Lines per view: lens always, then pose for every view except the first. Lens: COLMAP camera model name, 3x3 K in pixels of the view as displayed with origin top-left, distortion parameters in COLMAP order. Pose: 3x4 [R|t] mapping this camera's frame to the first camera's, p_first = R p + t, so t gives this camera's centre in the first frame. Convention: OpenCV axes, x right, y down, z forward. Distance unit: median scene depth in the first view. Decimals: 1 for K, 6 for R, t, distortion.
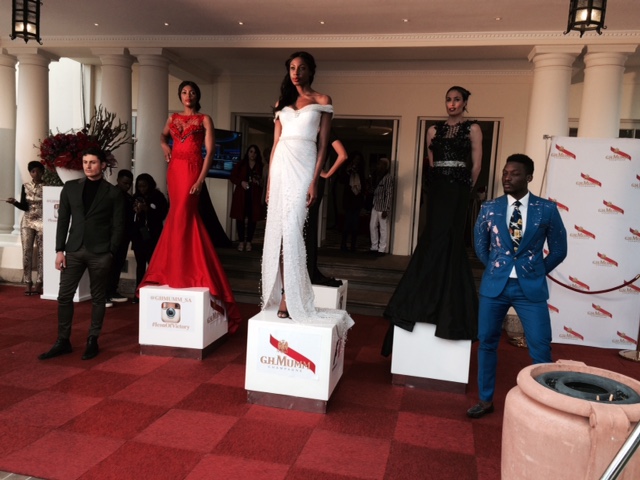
lens RADIAL K [[534.6, 0, 319.2], [0, 534.6, 242.7], [0, 0, 1]] dist [-0.014070, -0.029097]
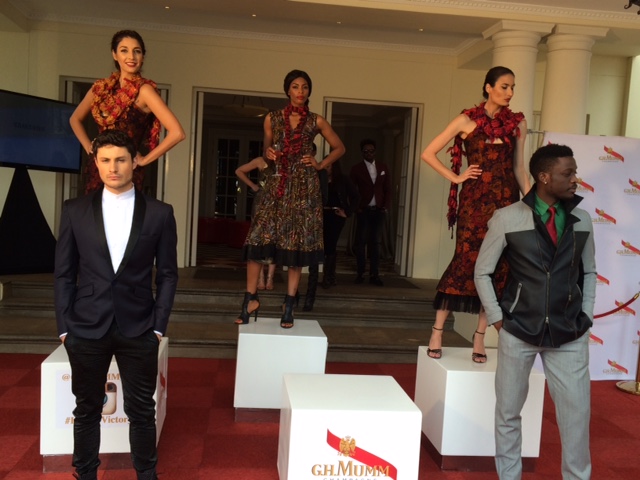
lens RADIAL K [[652.6, 0, 320.2], [0, 652.6, 238.3], [0, 0, 1]] dist [-0.010661, 0.000000]
pose [[0.943523, -0.015307, 0.330952, -0.308475], [0.019443, 0.999769, -0.009190, -0.044101], [-0.330735, 0.015106, 0.943603, 0.226281]]
